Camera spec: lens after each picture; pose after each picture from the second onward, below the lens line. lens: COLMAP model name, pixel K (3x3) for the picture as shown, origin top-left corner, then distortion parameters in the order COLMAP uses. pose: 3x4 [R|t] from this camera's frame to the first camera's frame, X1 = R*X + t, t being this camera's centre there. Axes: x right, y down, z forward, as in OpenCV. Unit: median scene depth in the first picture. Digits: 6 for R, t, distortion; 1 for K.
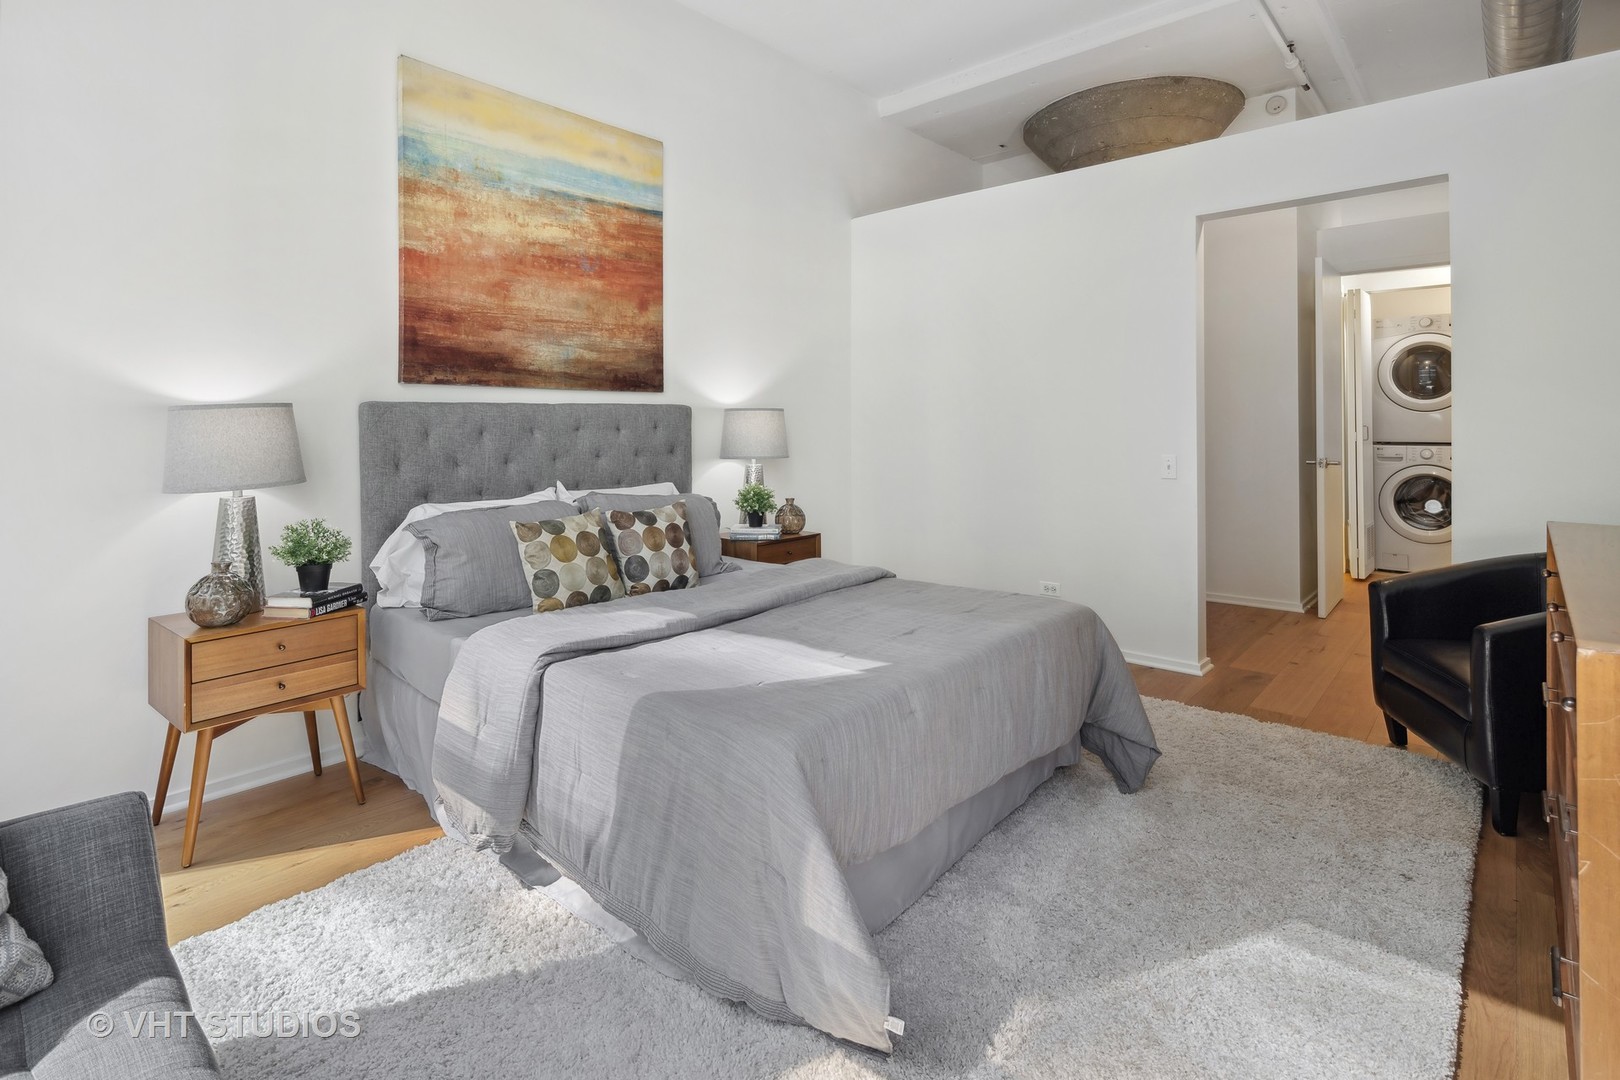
lens RADIAL K [[792.9, 0, 807.9], [0, 792.9, 447.0], [0, 0, 1]] dist [0.001972, -0.000728]
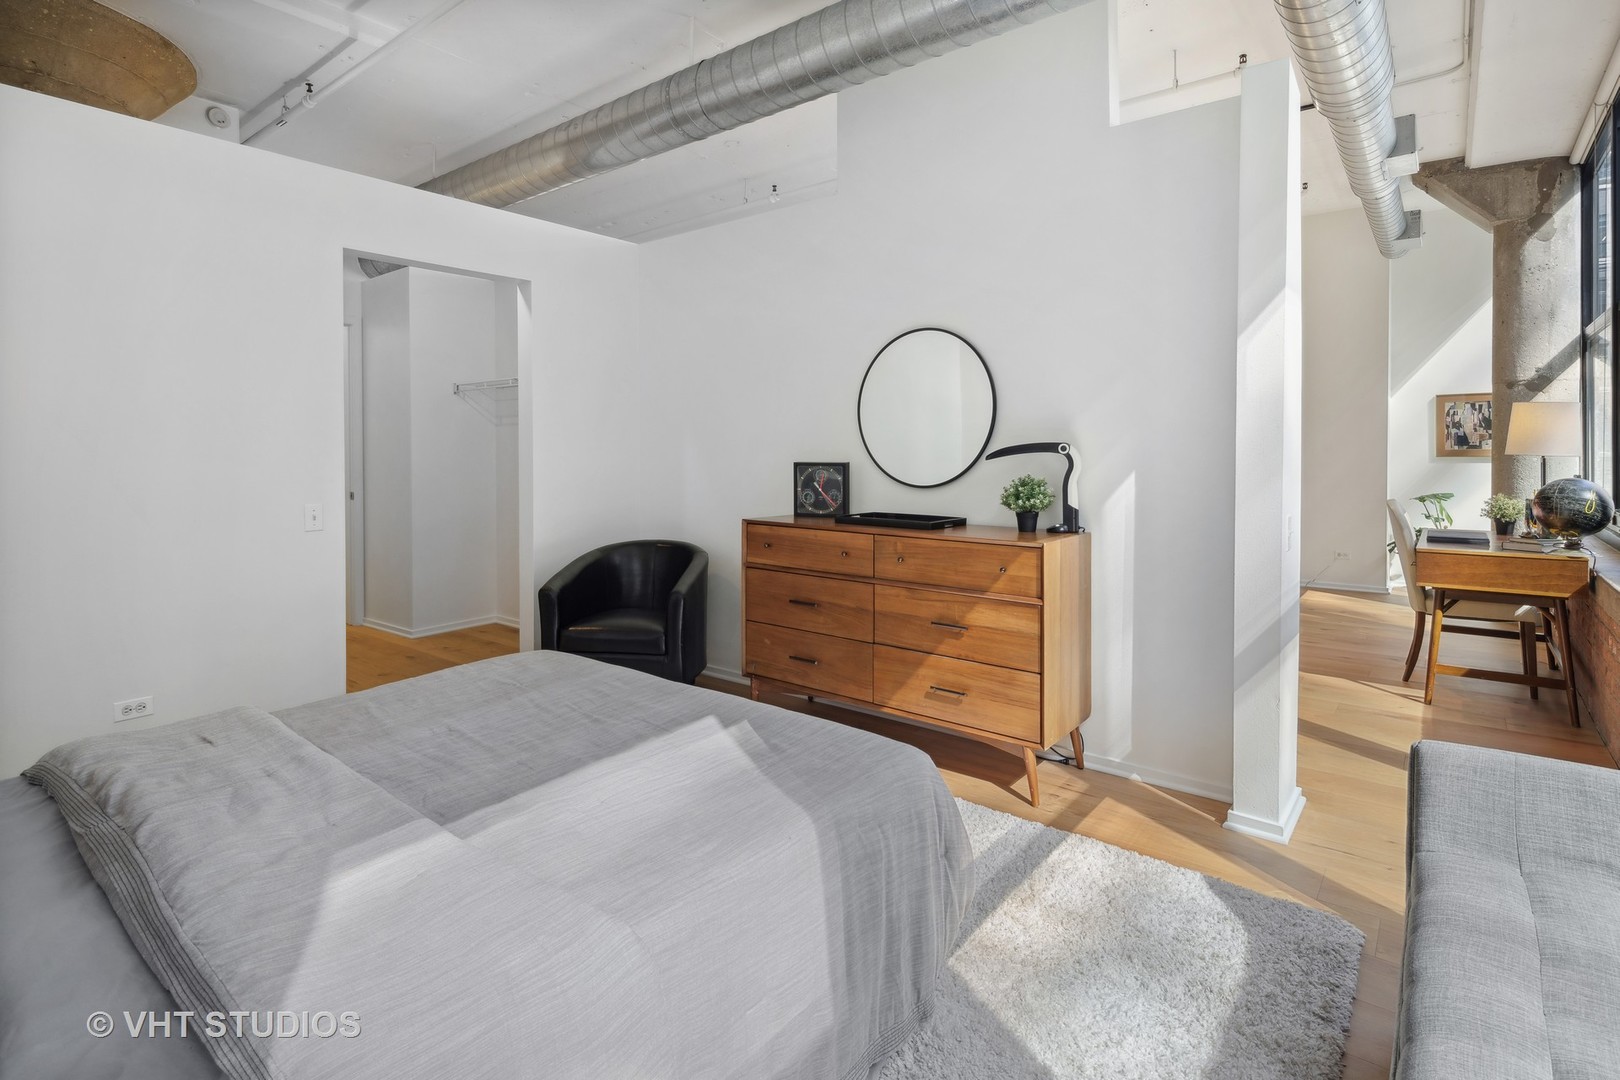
lens RADIAL K [[794.4, 0, 807.7], [0, 794.4, 467.8], [0, 0, 1]] dist [0.003540, -0.001307]
pose [[-0.045361, -0.017215, 0.998822, -0.373418], [0.030775, 0.999353, 0.018622, -0.024488], [-0.998497, 0.031583, -0.044801, 0.388173]]
